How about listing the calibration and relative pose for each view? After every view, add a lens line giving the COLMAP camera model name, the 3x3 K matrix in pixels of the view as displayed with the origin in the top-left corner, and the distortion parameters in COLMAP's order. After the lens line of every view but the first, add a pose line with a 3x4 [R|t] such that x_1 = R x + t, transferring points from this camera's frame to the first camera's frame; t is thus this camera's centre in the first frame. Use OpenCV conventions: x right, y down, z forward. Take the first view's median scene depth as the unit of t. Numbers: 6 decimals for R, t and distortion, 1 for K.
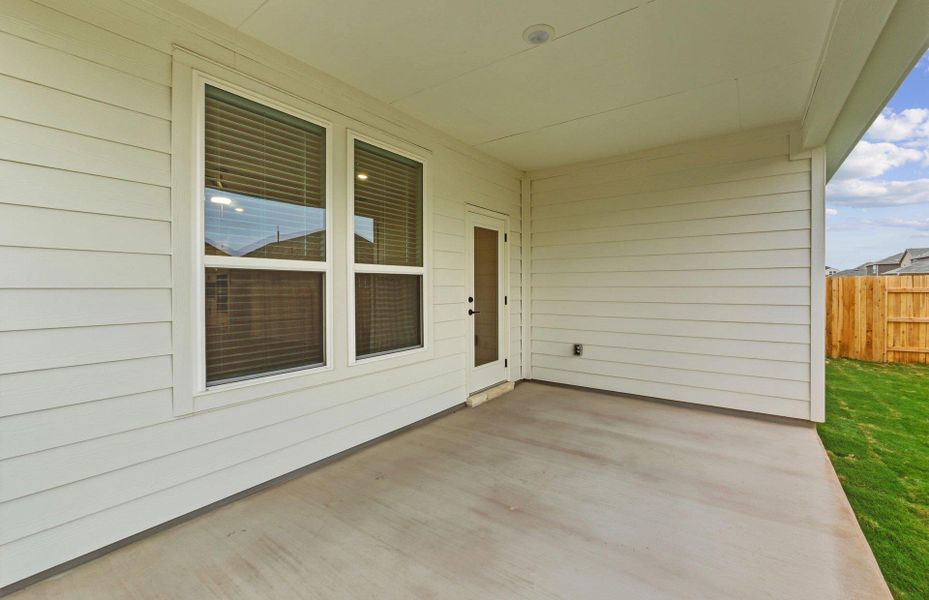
lens RADIAL K [[390.5, 0, 470.0], [0, 390.5, 292.7], [0, 0, 1]] dist [-0.021563, 0.005174]
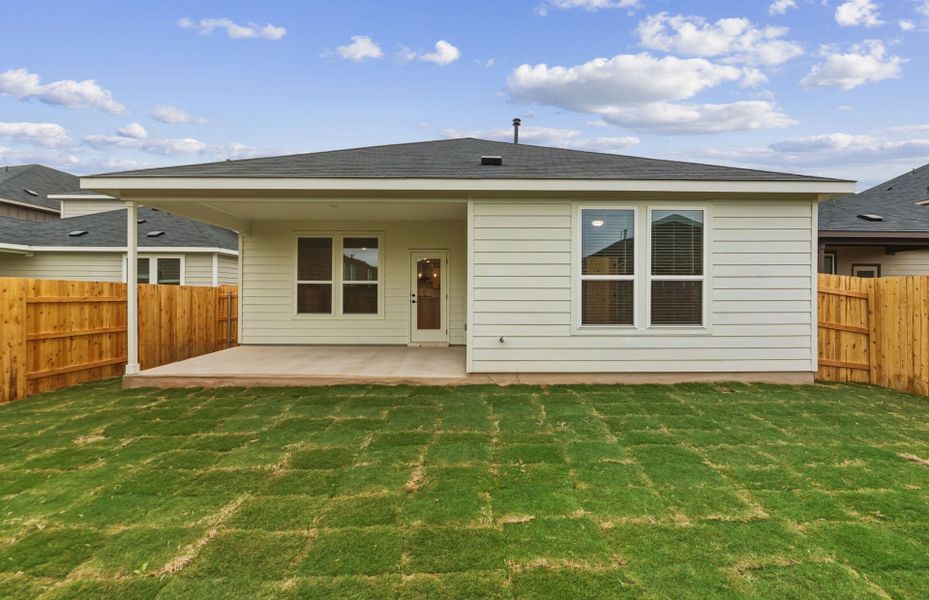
lens RADIAL K [[390.5, 0, 470.0], [0, 390.5, 292.7], [0, 0, 1]] dist [-0.021563, 0.005174]
pose [[0.593416, 0.005378, -0.804878, 2.180477], [-0.016241, 0.999854, -0.005294, 0.012201], [0.804732, 0.016214, 0.593417, 0.031818]]
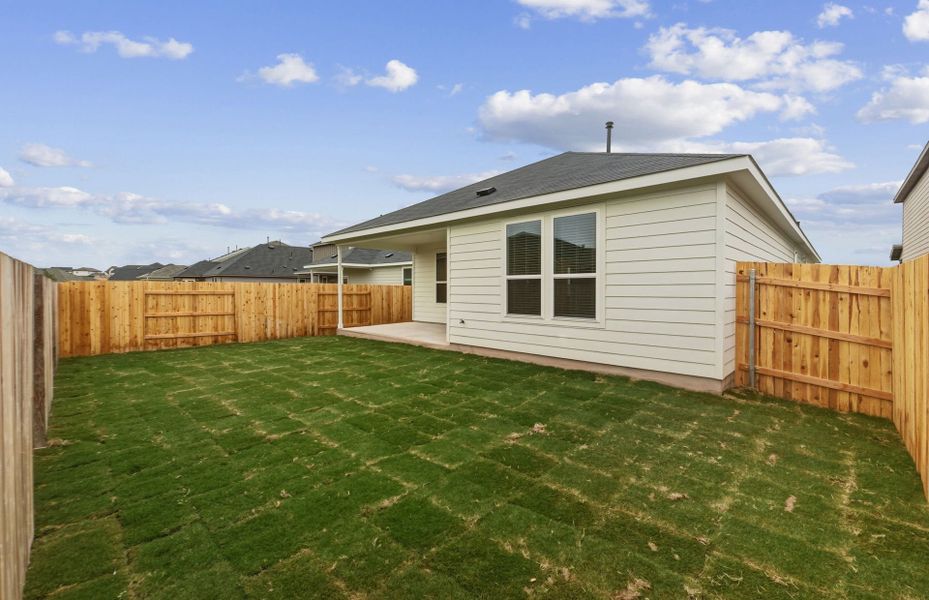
lens RADIAL K [[390.5, 0, 470.0], [0, 390.5, 292.7], [0, 0, 1]] dist [-0.021563, 0.005174]
pose [[-0.136286, 0.014022, -0.990570, 3.249722], [-0.013717, 0.999777, 0.016039, -0.015670], [0.990575, 0.015774, -0.136063, 1.436403]]
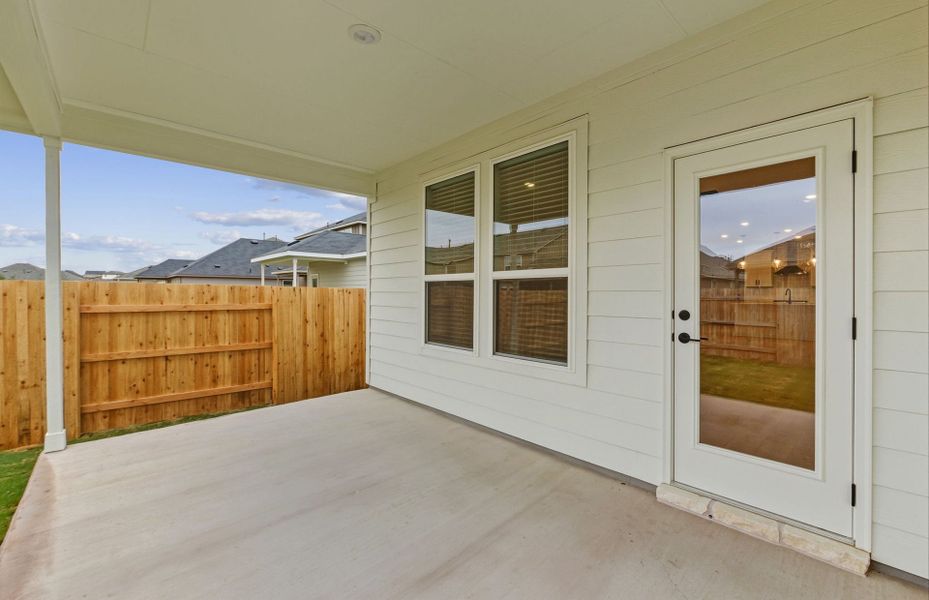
lens RADIAL K [[390.5, 0, 470.0], [0, 390.5, 292.7], [0, 0, 1]] dist [-0.021563, 0.005174]
pose [[-0.194673, 0.005336, -0.980854, 0.720868], [-0.013297, 0.999879, 0.008079, -0.017330], [0.980778, 0.014615, -0.194579, 0.968676]]
